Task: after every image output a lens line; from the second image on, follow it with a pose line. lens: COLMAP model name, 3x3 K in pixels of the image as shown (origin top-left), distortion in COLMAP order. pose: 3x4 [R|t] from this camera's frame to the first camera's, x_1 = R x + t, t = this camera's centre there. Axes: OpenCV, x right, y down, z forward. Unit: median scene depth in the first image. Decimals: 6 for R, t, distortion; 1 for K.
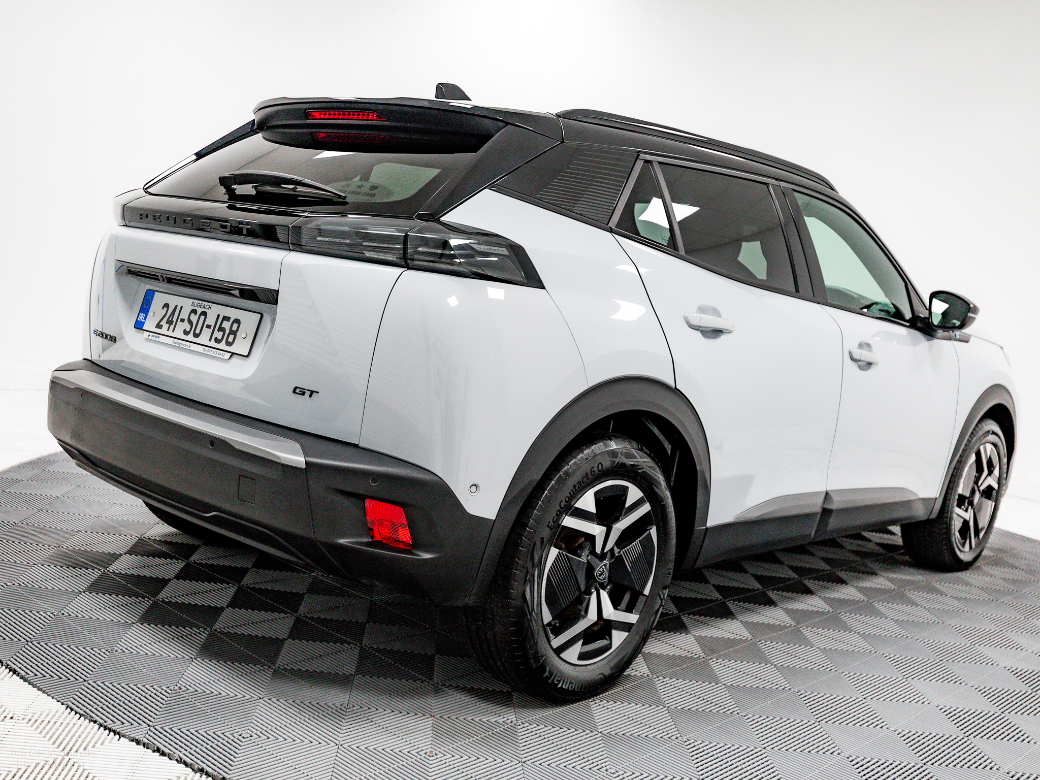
lens RADIAL K [[1117.3, 0, 514.5], [0, 1117.3, 383.7], [0, 0, 1]] dist [0.005258, 0.000000]
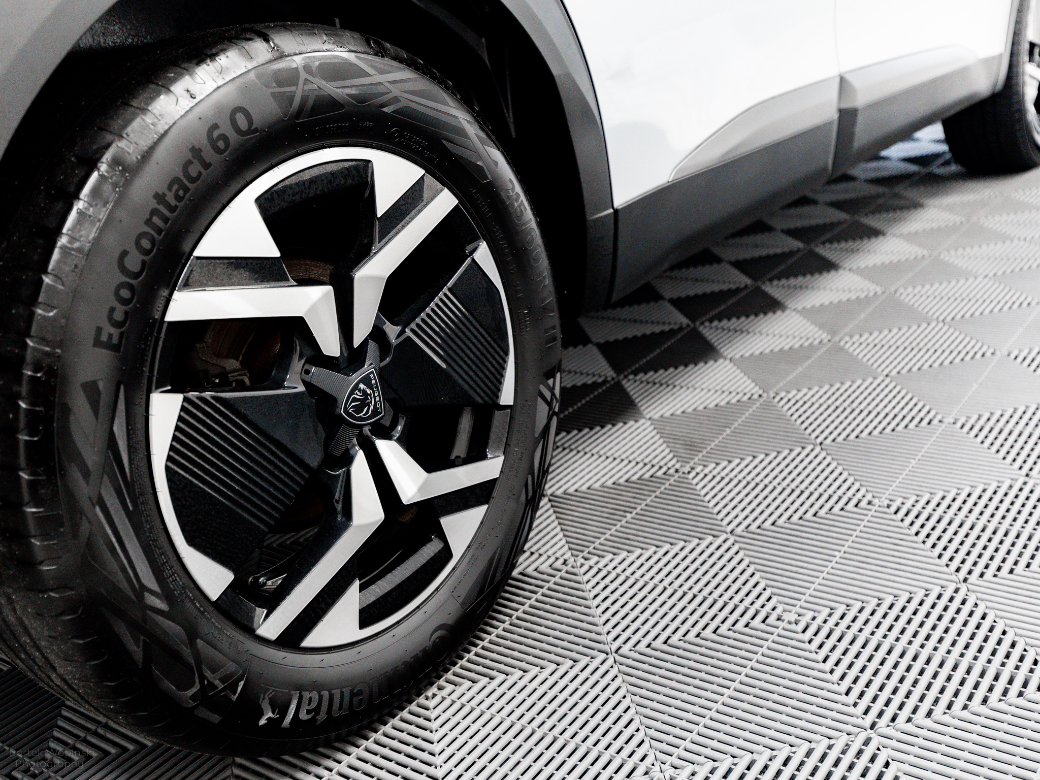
lens RADIAL K [[1117.3, 0, 517.5], [0, 1117.3, 380.6], [0, 0, 1]] dist [0.005258, 0.000000]
pose [[0.964010, -0.265864, 0.001337, 0.127804], [0.257516, 0.934968, 0.243967, 0.082026], [-0.066112, -0.234843, 0.969783, 0.617826]]
